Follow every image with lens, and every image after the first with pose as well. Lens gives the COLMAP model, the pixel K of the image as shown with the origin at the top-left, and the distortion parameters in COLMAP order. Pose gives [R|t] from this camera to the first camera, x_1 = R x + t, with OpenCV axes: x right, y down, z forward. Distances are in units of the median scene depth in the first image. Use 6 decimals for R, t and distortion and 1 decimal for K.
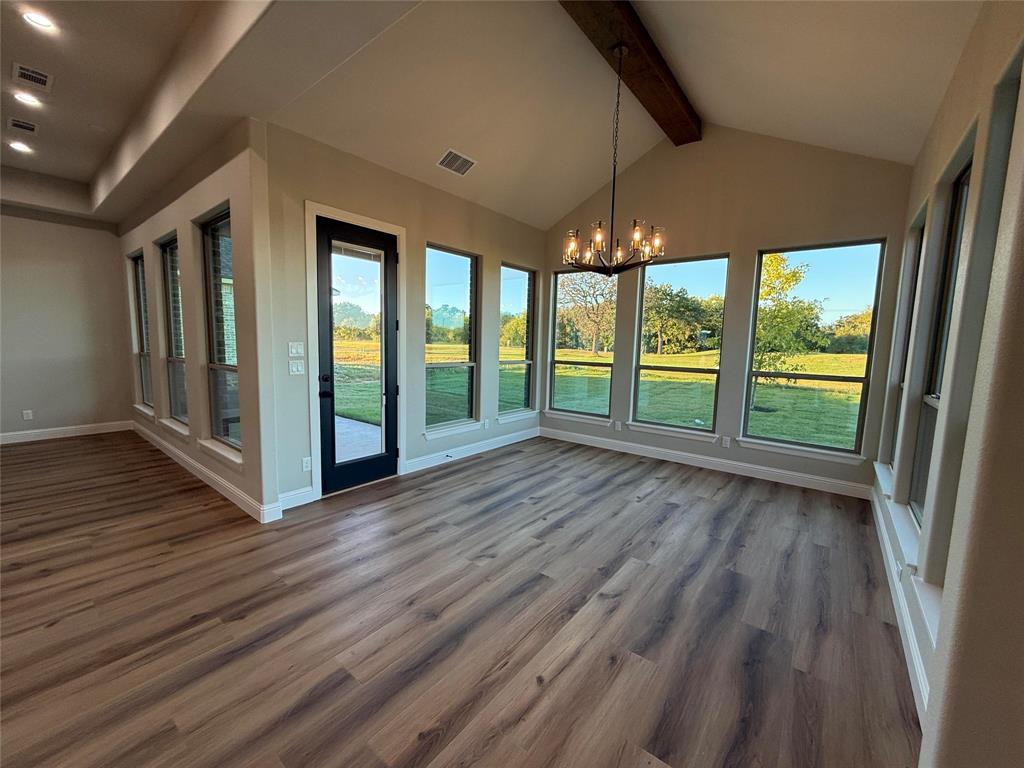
lens RADIAL K [[408.4, 0, 509.1], [0, 408.4, 386.0], [0, 0, 1]] dist [-0.000311, -0.000063]
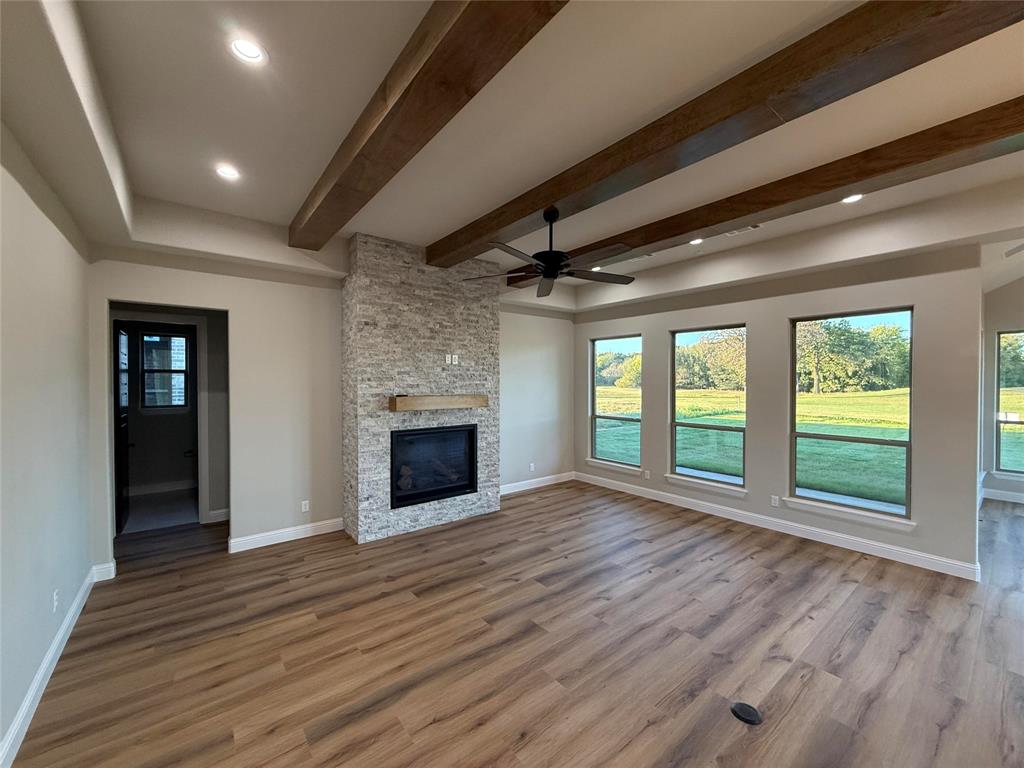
lens RADIAL K [[408.4, 0, 509.1], [0, 408.4, 386.0], [0, 0, 1]] dist [-0.000311, -0.000063]
pose [[0.973254, -0.021295, -0.228742, -1.233757], [-0.001368, 0.995140, -0.098464, -0.071517], [0.229727, 0.096143, 0.968495, -0.349239]]
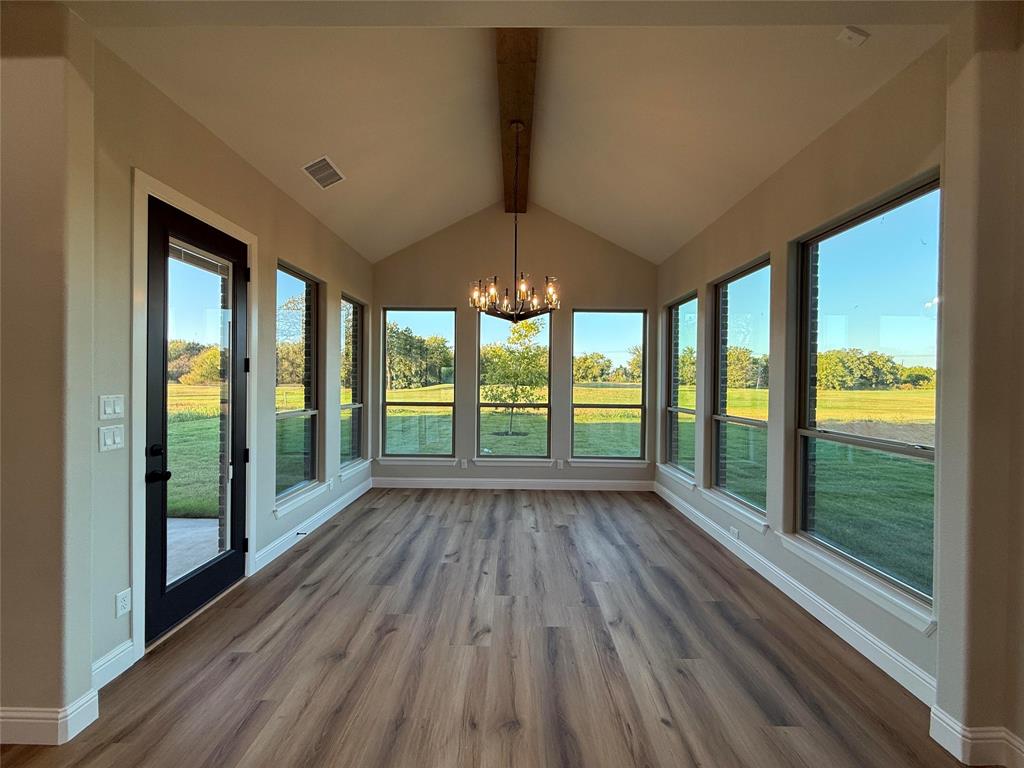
lens RADIAL K [[408.4, 0, 509.1], [0, 408.4, 386.0], [0, 0, 1]] dist [-0.000311, -0.000063]
pose [[0.788819, -0.022348, 0.614219, -0.358500], [0.075048, 0.995363, -0.060165, -0.034295], [-0.610027, 0.093555, 0.786838, 0.154623]]
